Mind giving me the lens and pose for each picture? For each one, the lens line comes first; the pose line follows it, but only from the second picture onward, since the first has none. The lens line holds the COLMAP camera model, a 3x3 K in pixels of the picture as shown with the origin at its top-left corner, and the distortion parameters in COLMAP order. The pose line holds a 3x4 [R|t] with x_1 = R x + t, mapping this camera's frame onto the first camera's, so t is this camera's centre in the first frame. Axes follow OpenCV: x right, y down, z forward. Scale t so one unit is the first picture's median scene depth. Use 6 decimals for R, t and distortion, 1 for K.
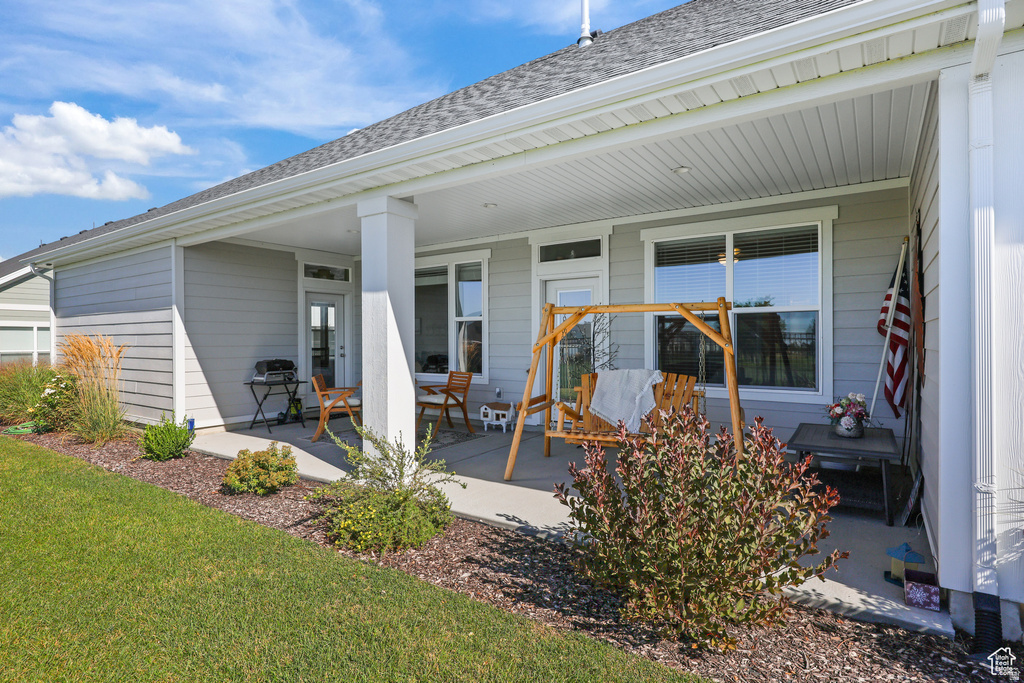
lens RADIAL K [[531.1, 0, 516.0], [0, 531.1, 341.0], [0, 0, 1]] dist [-0.000995, -0.000379]
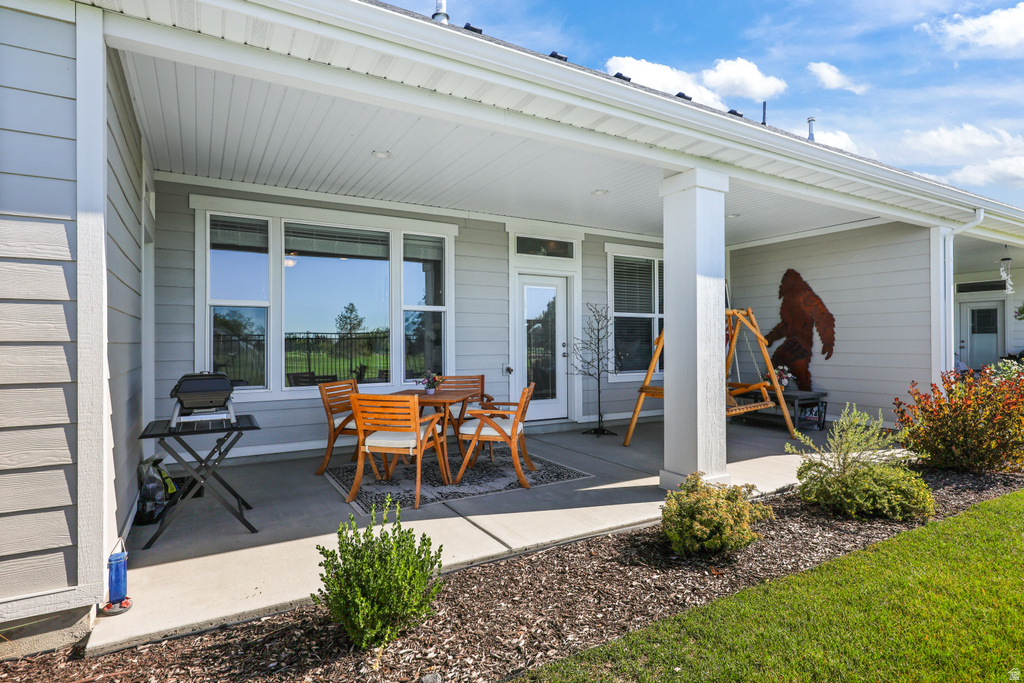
lens RADIAL K [[531.1, 0, 509.2], [0, 531.1, 340.2], [0, 0, 1]] dist [-0.000995, -0.000379]
pose [[0.432356, 0.007719, 0.901670, -0.826824], [0.003839, 0.999939, -0.010401, 0.015108], [-0.901695, 0.007958, 0.432300, 0.627091]]
